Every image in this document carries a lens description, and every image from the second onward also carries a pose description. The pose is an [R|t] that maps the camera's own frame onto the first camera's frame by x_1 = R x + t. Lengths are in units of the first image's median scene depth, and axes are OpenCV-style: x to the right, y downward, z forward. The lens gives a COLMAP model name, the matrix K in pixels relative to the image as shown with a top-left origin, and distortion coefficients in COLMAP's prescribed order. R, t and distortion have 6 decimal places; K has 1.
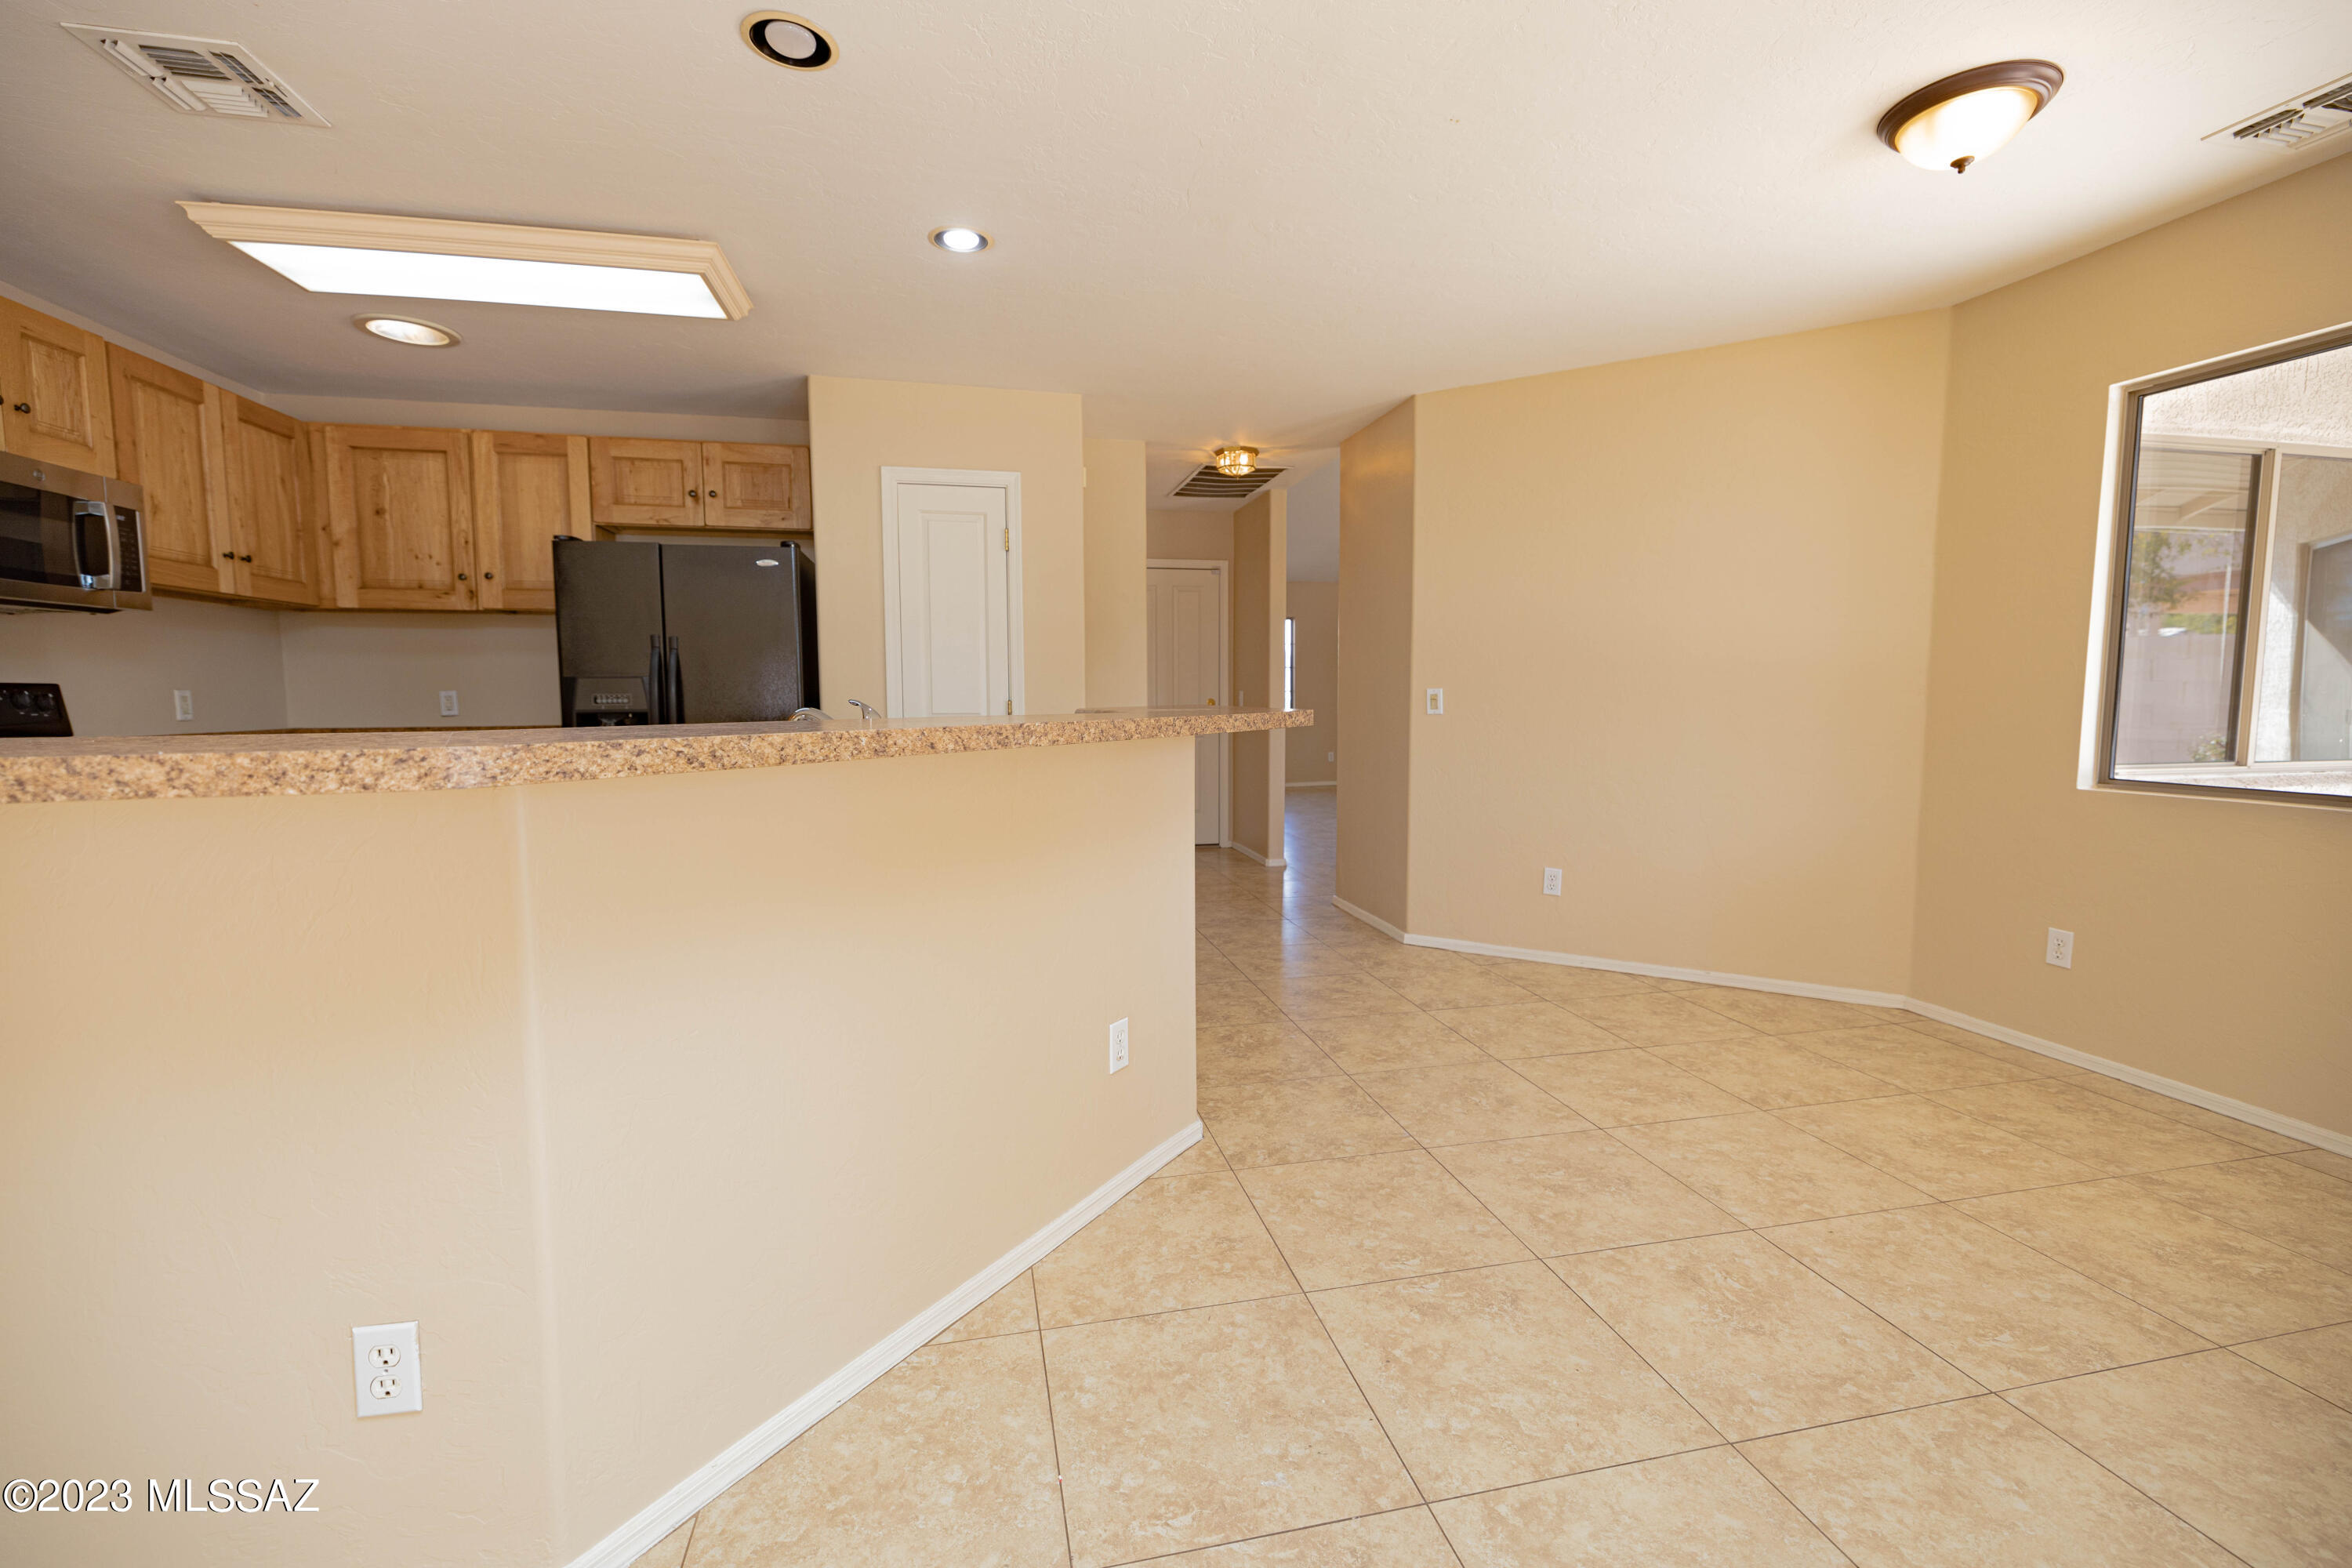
lens RADIAL K [[989.4, 0, 1172.0], [0, 989.4, 782.0], [0, 0, 1]] dist [-0.002021, 0.000135]
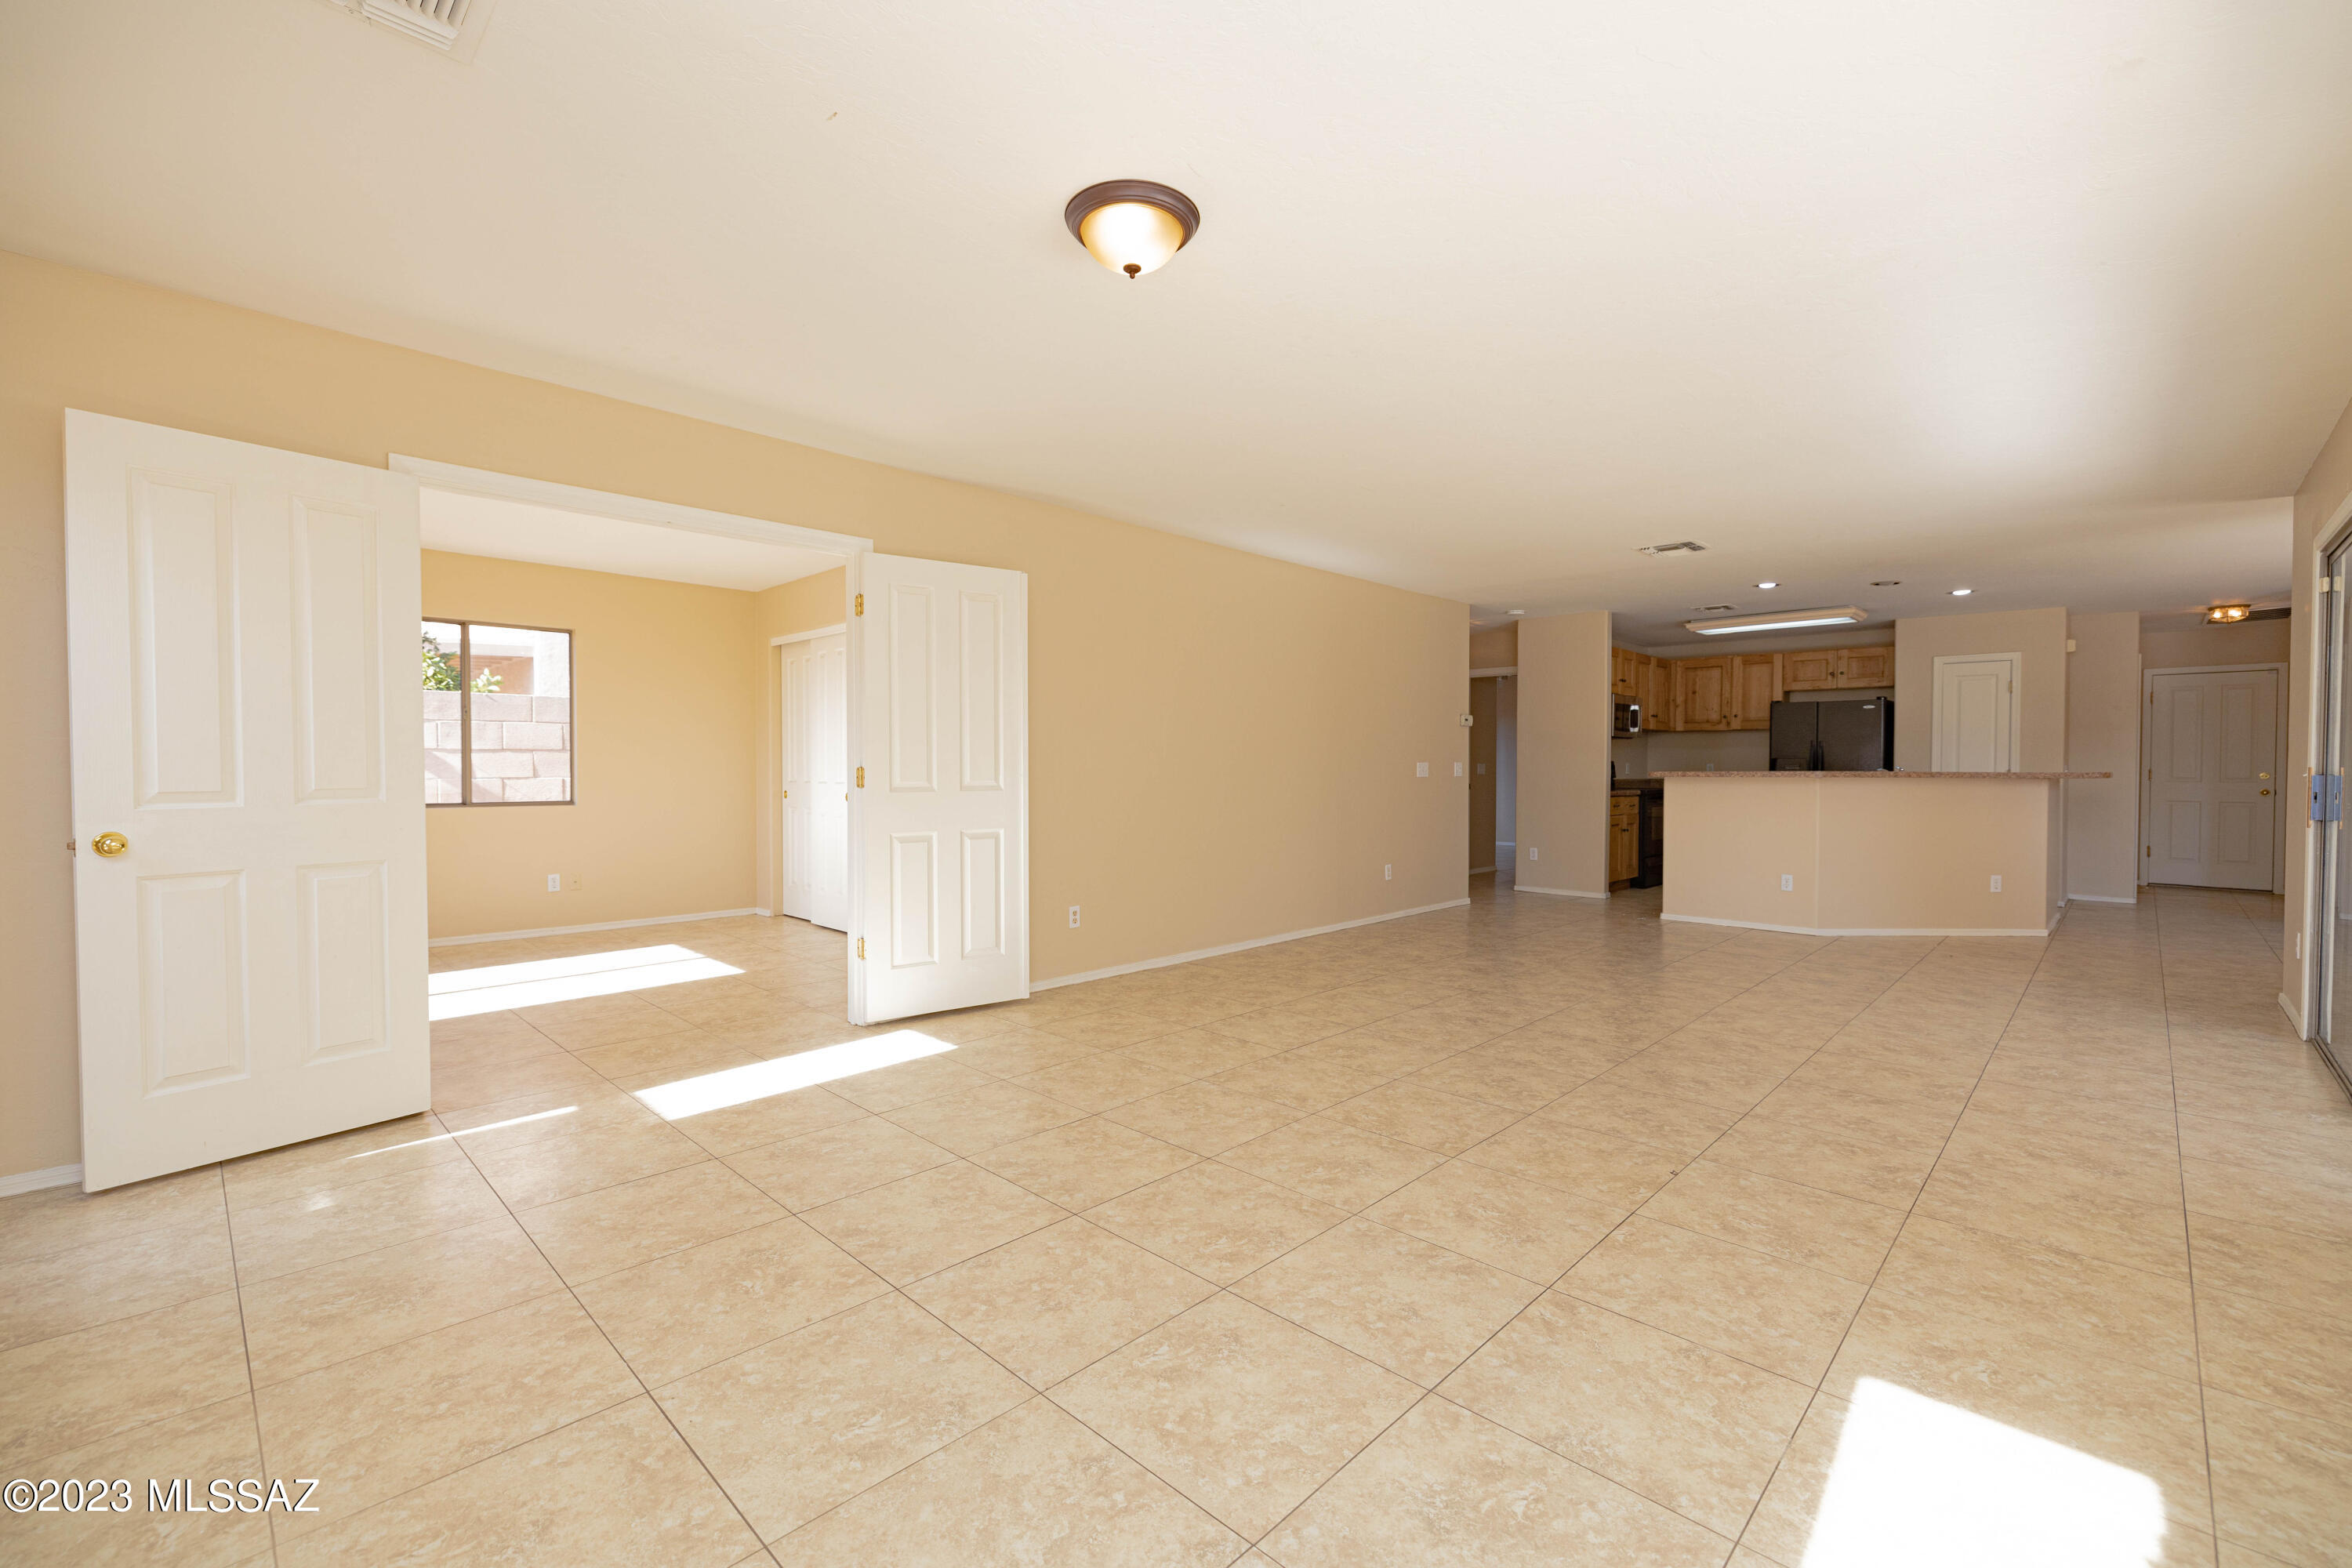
lens RADIAL K [[989.4, 0, 1172.0], [0, 989.4, 782.0], [0, 0, 1]] dist [-0.002021, 0.000135]
pose [[0.551212, 0.020786, -0.834106, 0.549429], [-0.077985, 0.996597, -0.026701, 0.120232], [0.830712, 0.079766, 0.550958, -1.424735]]
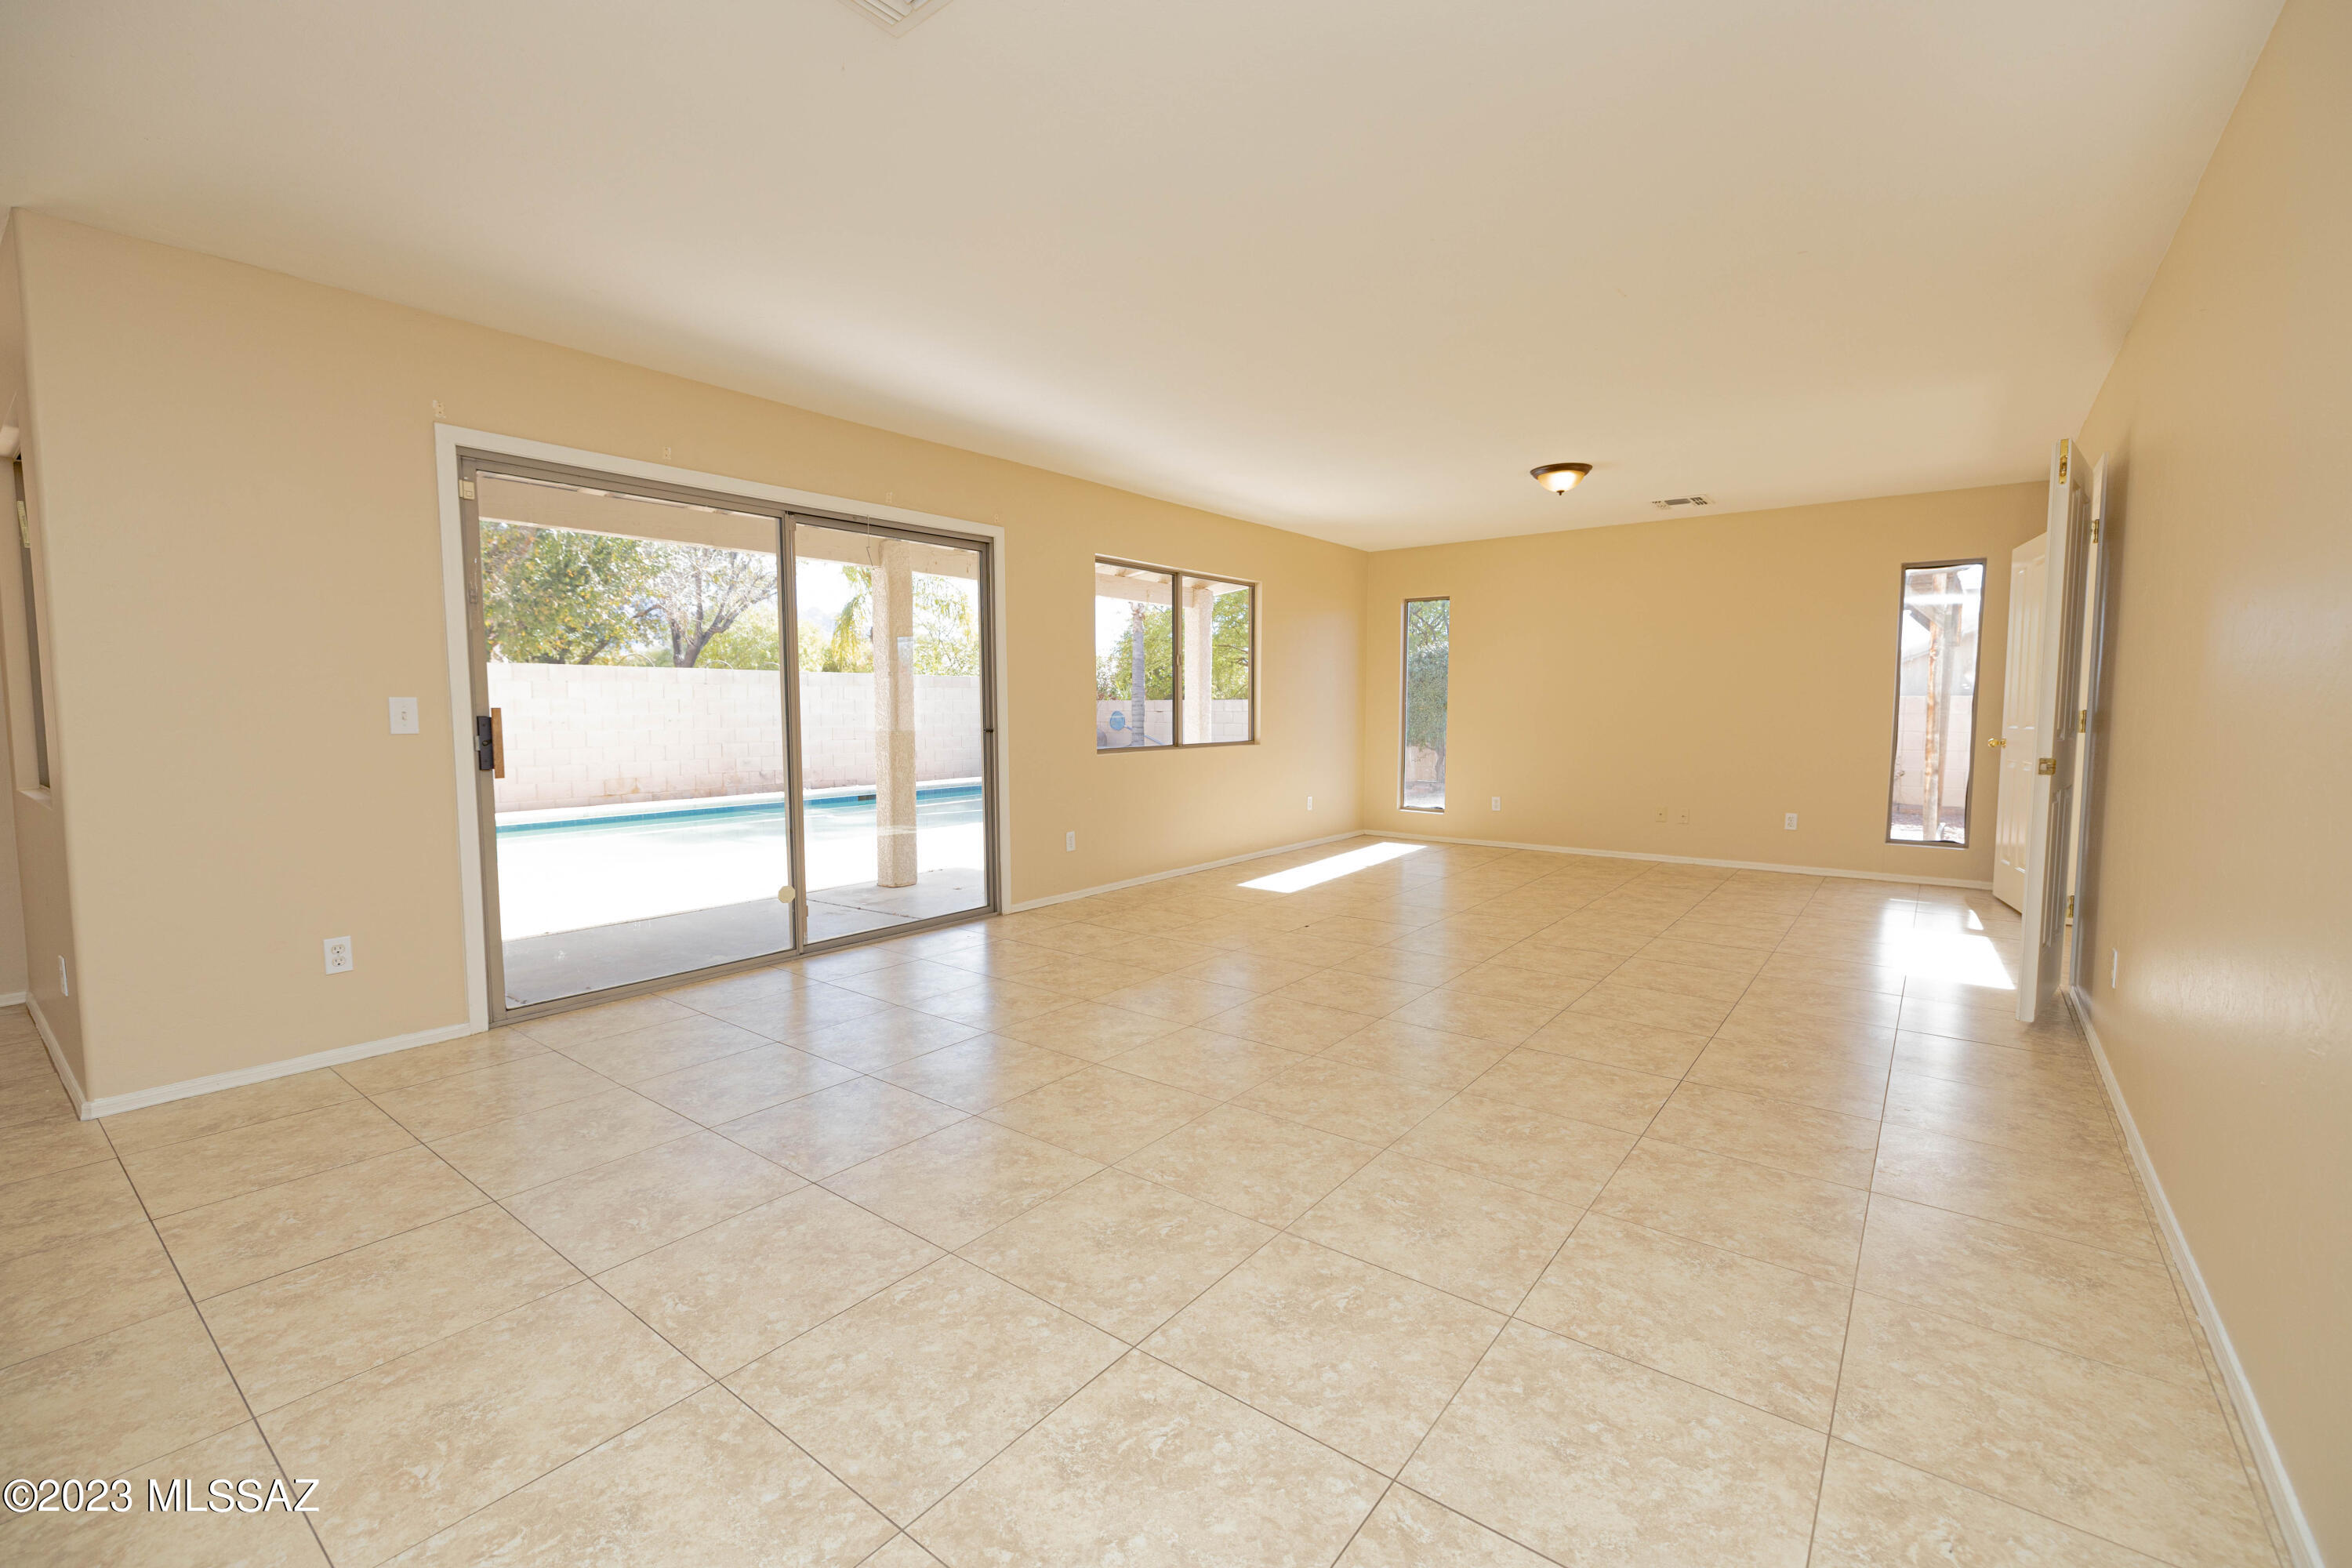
lens RADIAL K [[989.4, 0, 1172.0], [0, 989.4, 782.0], [0, 0, 1]] dist [-0.002021, 0.000135]
pose [[-0.640875, -0.055523, 0.765635, -0.616878], [0.069695, 0.989053, 0.130064, -0.010053], [-0.764475, 0.136715, -0.629989, 0.093931]]
